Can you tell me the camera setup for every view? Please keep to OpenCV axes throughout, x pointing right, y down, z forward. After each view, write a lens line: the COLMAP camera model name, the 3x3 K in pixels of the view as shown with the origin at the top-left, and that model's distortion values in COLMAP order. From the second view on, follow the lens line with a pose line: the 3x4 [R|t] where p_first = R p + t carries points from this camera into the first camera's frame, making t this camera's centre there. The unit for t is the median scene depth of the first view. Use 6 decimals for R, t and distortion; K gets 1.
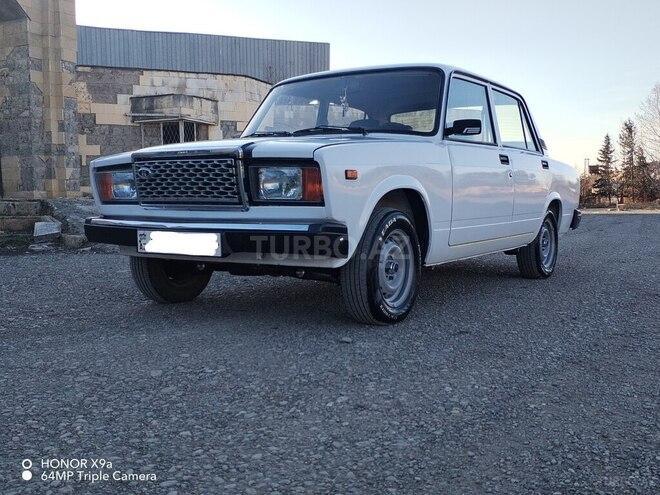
lens RADIAL K [[728.0, 0, 337.2], [0, 728.0, 245.0], [0, 0, 1]] dist [0.011828, 0.000000]
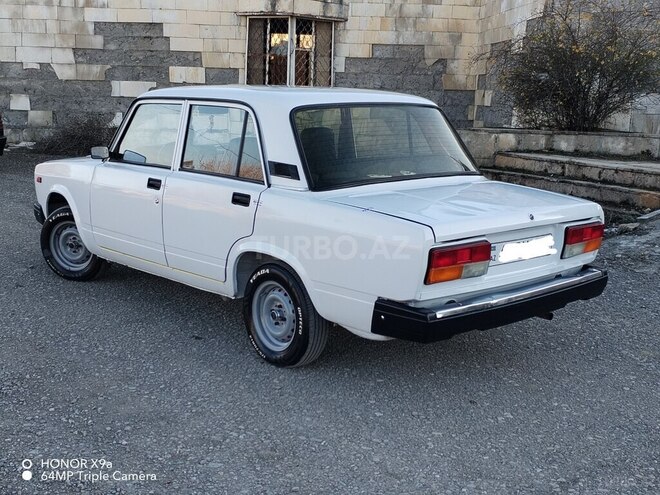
lens RADIAL K [[830.8, 0, 330.4], [0, 830.8, 245.0], [0, 0, 1]] dist [0.024125, 0.000000]
pose [[-0.246938, 0.175103, -0.953080, 1.017930], [-0.082274, 0.976198, 0.200668, -0.230052], [0.965532, 0.127966, -0.226654, 1.227687]]
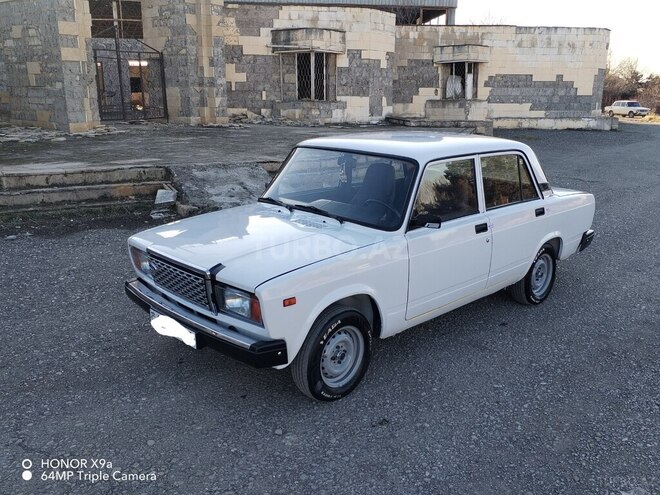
lens RADIAL K [[624.8, 0, 334.9], [0, 624.8, 245.3], [0, 0, 1]] dist [0.007730, 0.000000]
pose [[0.976108, 0.068220, -0.206300, 0.173097], [-0.028467, 0.981401, 0.189845, -0.223173], [0.215414, -0.179436, 0.959896, 0.007957]]
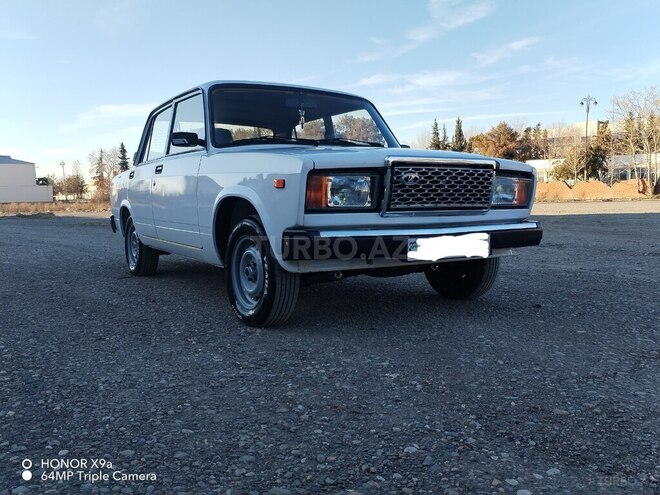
lens RADIAL K [[578.4, 0, 318.3], [0, 578.4, 251.0], [0, 0, 1]] dist [0.010769, 0.019461]
pose [[0.445943, -0.079211, 0.891549, -0.627733], [0.074053, 0.995927, 0.051444, -0.032315], [-0.891993, 0.043081, 0.449993, 0.477870]]
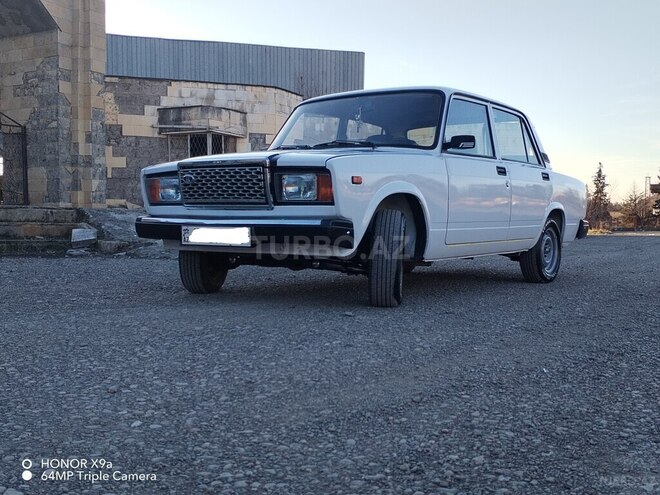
lens RADIAL K [[795.1, 0, 340.4], [0, 795.1, 237.3], [0, 0, 1]] dist [0.027724, 0.000000]
pose [[0.999070, 0.012222, -0.041350, 0.027512], [-0.013806, 0.999172, -0.038263, 0.028810], [0.040848, 0.038798, 0.998412, -0.192098]]
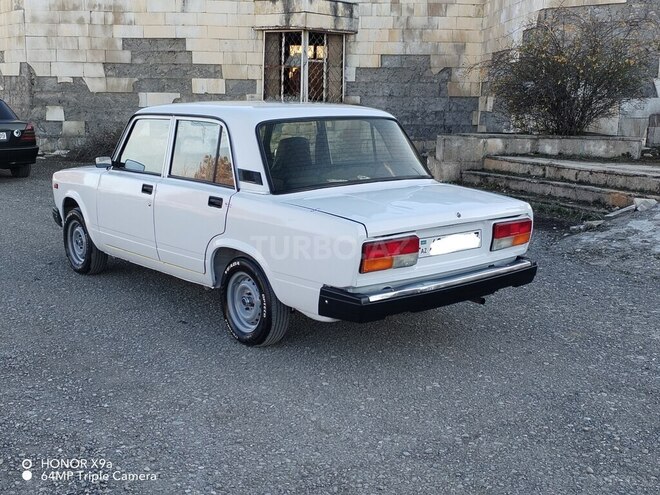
lens RADIAL K [[795.1, 0, 330.2], [0, 795.1, 251.4], [0, 0, 1]] dist [0.027724, 0.000000]
pose [[-0.280331, 0.184902, -0.941926, 1.080013], [-0.068592, 0.974905, 0.211790, -0.248400], [0.957449, 0.123980, -0.260613, 1.317869]]
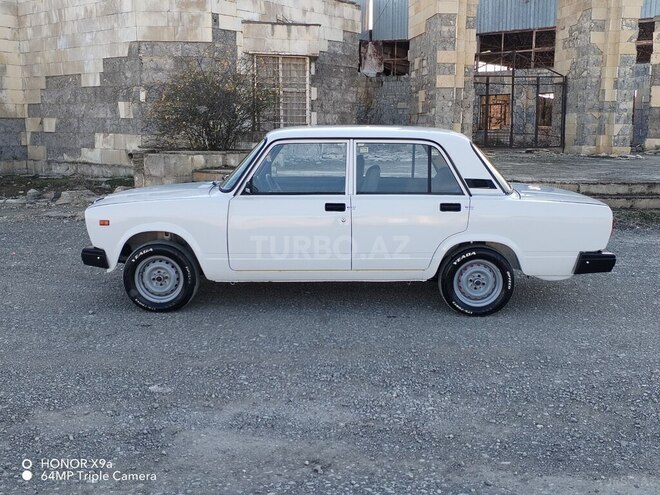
lens RADIAL K [[728.0, 0, 318.6], [0, 728.0, 255.2], [0, 0, 1]] dist [0.011828, 0.000000]
pose [[0.522448, 0.161356, -0.837265, 1.023546], [-0.059370, 0.986432, 0.153057, -0.183261], [0.850602, -0.030256, 0.524940, 0.283980]]
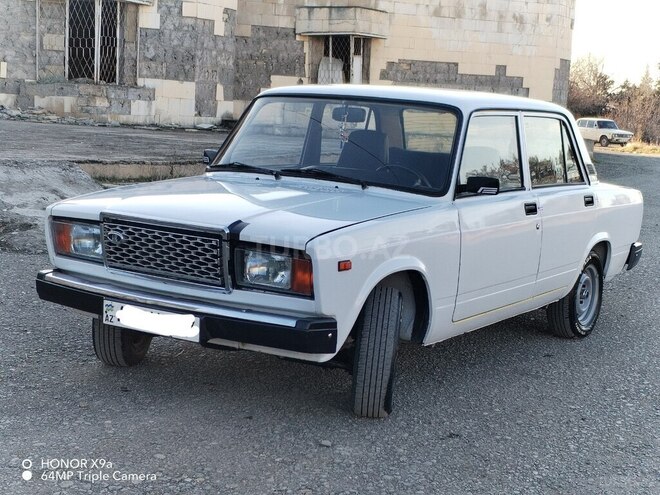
lens RADIAL K [[1181.8, 0, 354.9], [0, 1181.8, 238.1], [0, 0, 1]] dist [0.092041, 0.000000]
pose [[0.997875, 0.059408, 0.026772, -0.005048], [-0.060894, 0.996420, 0.058638, -0.125215], [-0.023193, -0.060143, 0.997920, -0.291749]]
